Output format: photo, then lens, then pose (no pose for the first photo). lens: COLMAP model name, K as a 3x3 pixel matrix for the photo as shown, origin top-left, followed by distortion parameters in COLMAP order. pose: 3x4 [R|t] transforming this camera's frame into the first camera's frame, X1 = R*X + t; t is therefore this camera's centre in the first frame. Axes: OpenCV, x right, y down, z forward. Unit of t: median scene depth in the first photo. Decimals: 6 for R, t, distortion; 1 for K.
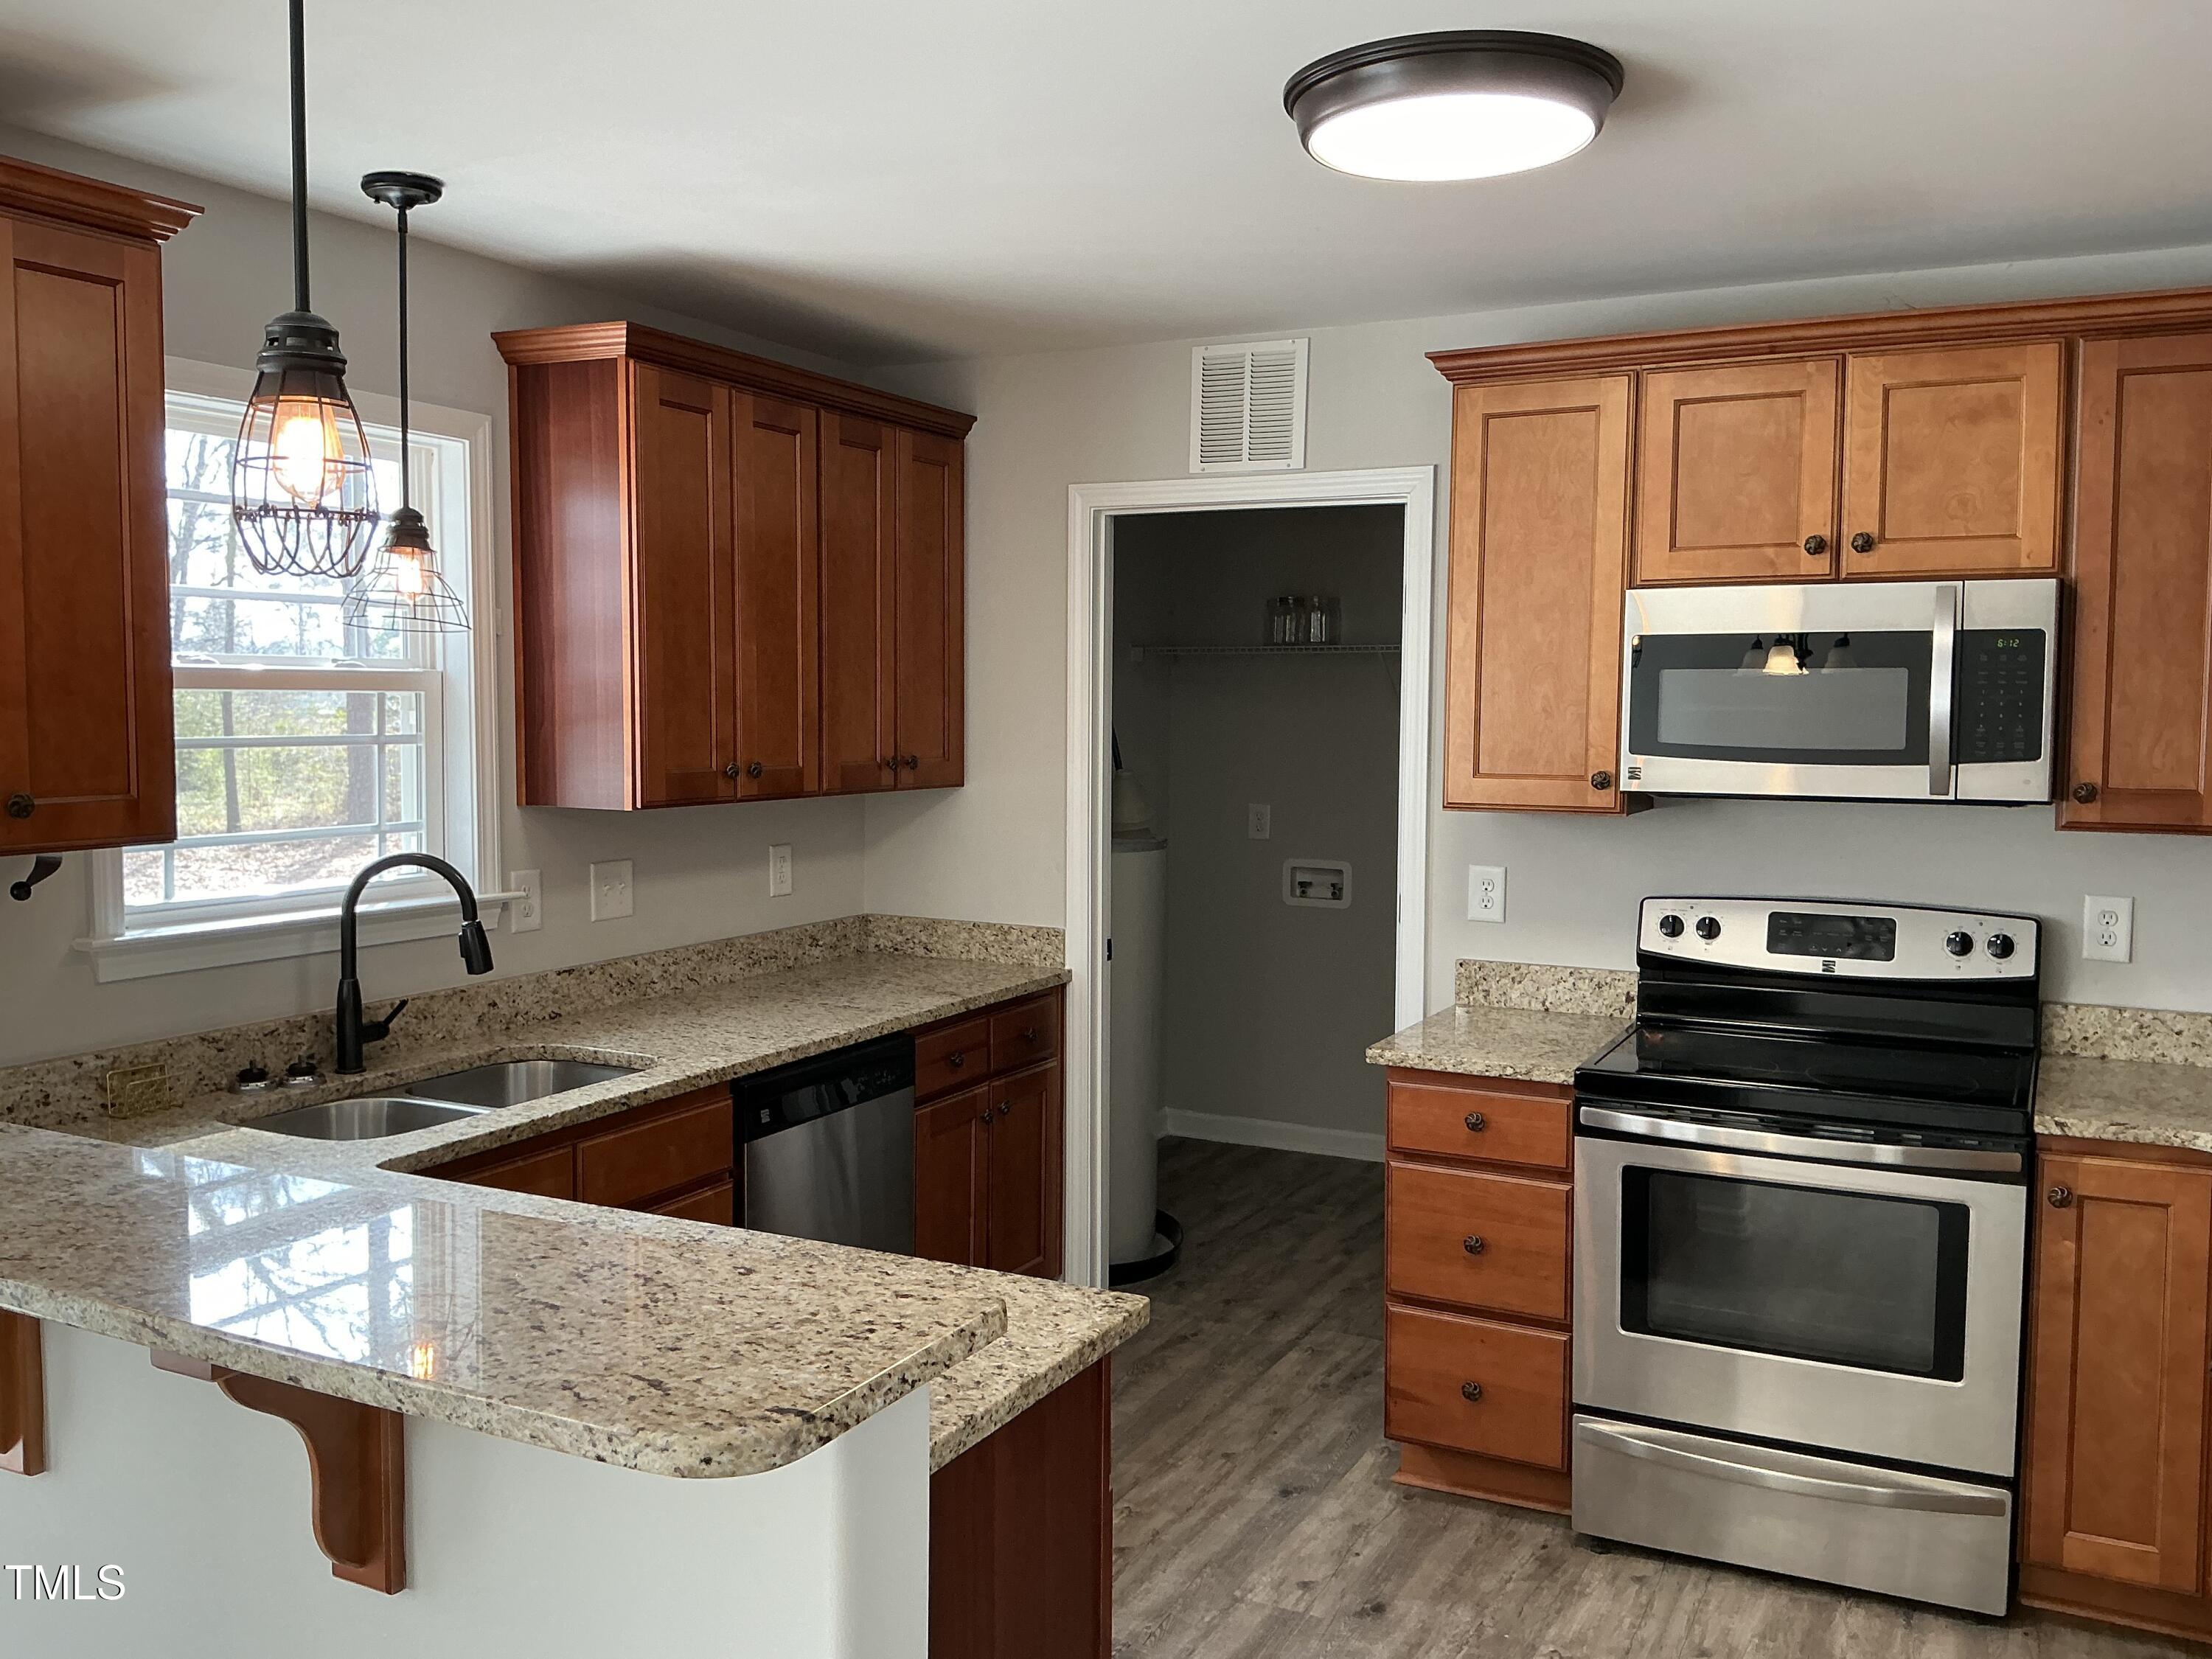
lens RADIAL K [[1837.8, 0, 1108.6], [0, 1837.8, 832.6], [0, 0, 1]] dist [0.165738, -0.357979]
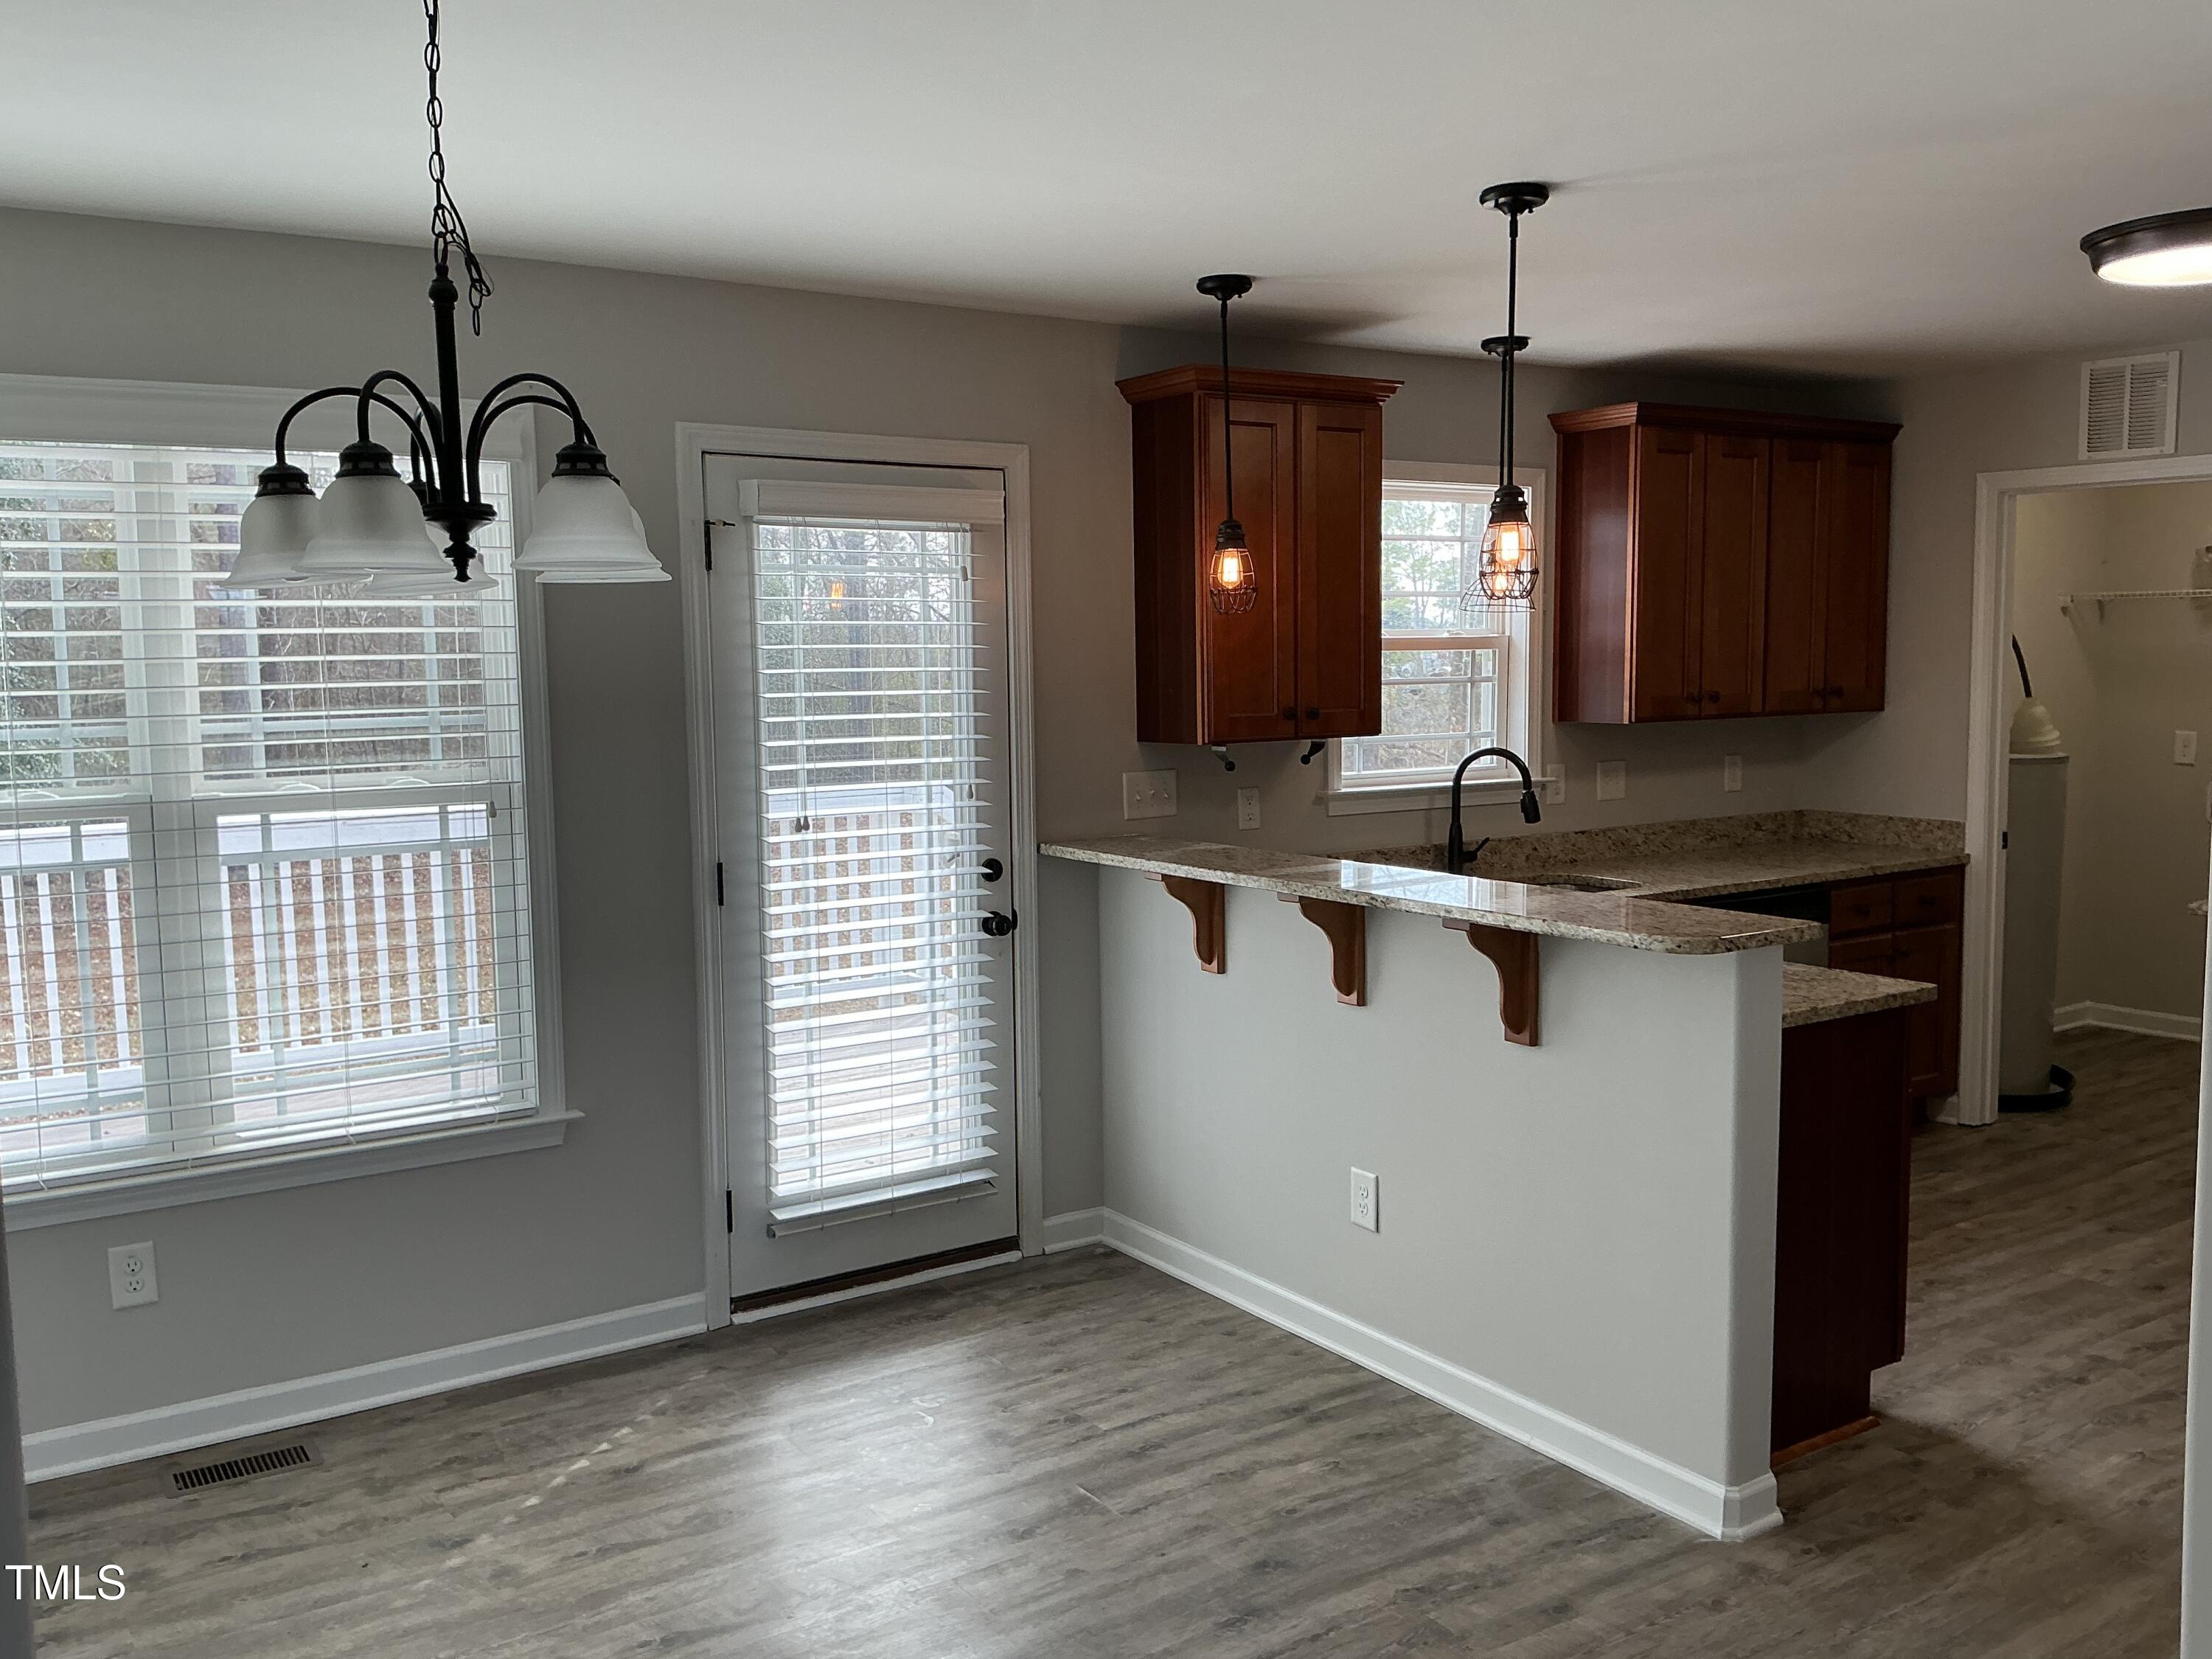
lens RADIAL K [[1837.8, 0, 1108.6], [0, 1837.8, 832.6], [0, 0, 1]] dist [0.165738, -0.357979]
pose [[0.873394, 0.027226, -0.486253, 0.111147], [-0.015105, 0.999470, 0.028830, 0.039251], [0.486780, -0.017835, 0.873342, -0.527790]]
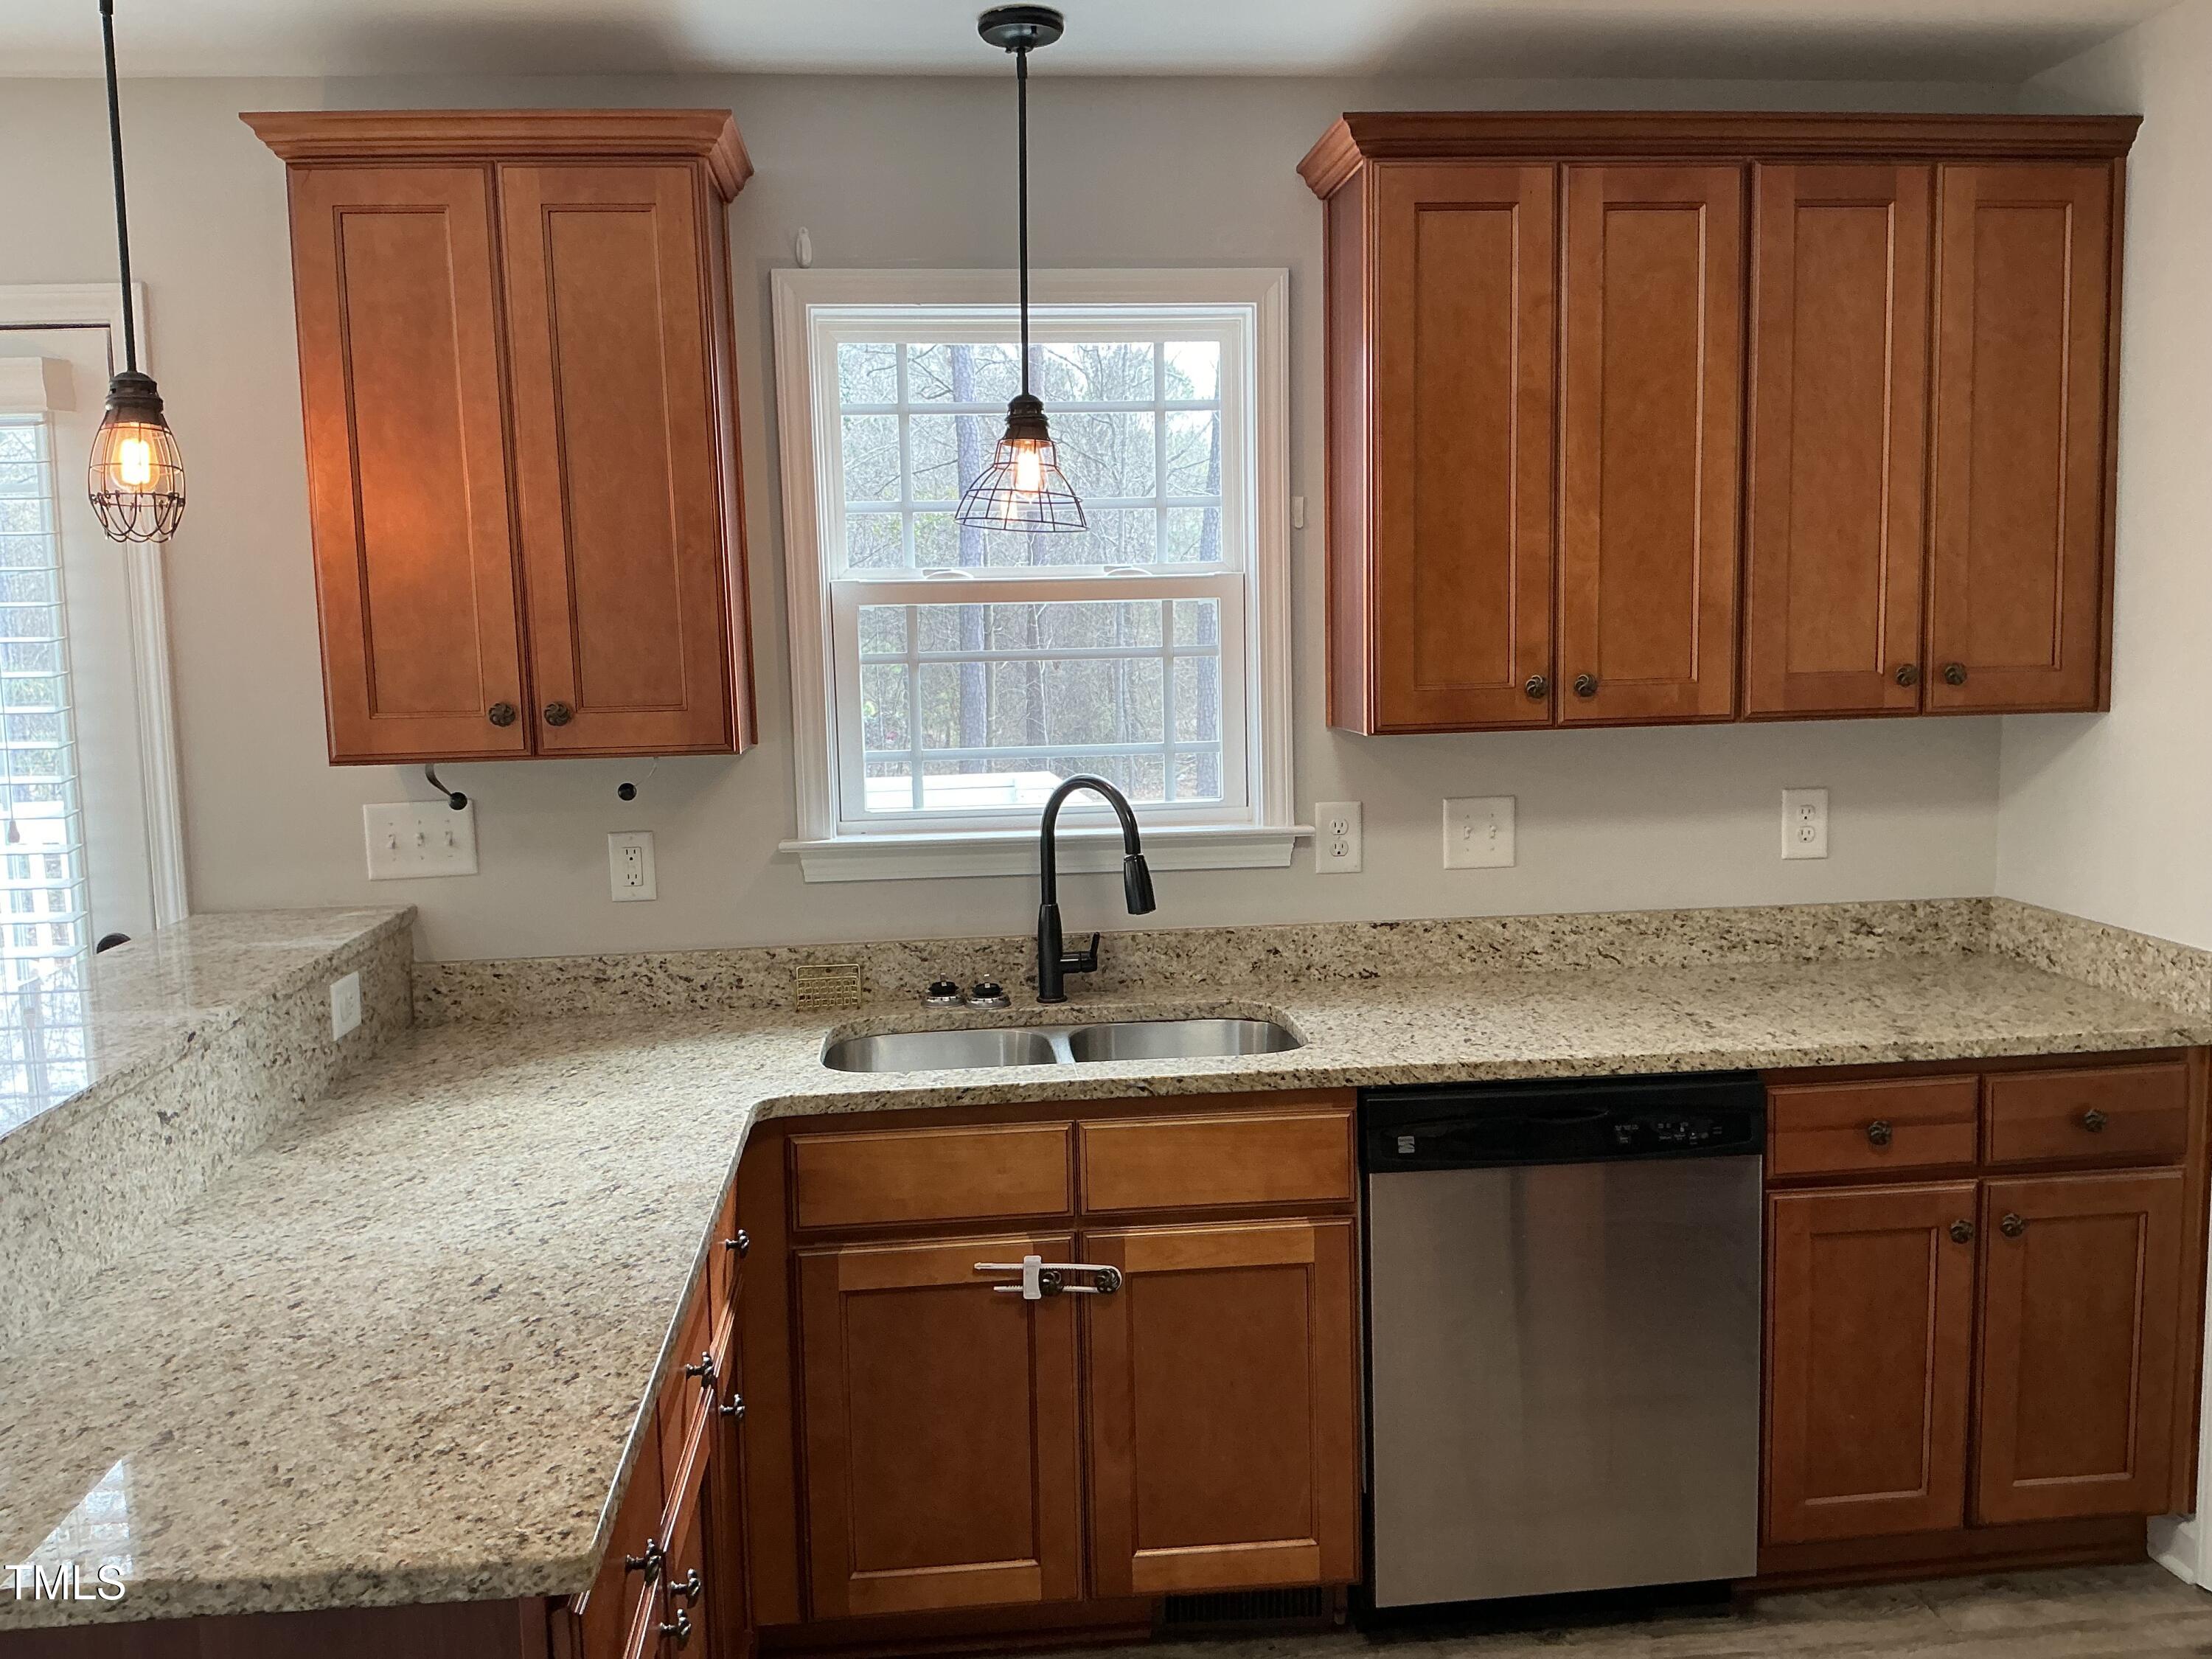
lens RADIAL K [[1837.8, 0, 1108.6], [0, 1837.8, 832.6], [0, 0, 1]] dist [0.165738, -0.357979]
pose [[0.545123, 0.073572, -0.835122, 0.351524], [-0.033877, 0.997261, 0.065742, -0.018509], [0.837672, -0.007546, 0.546122, 0.462894]]
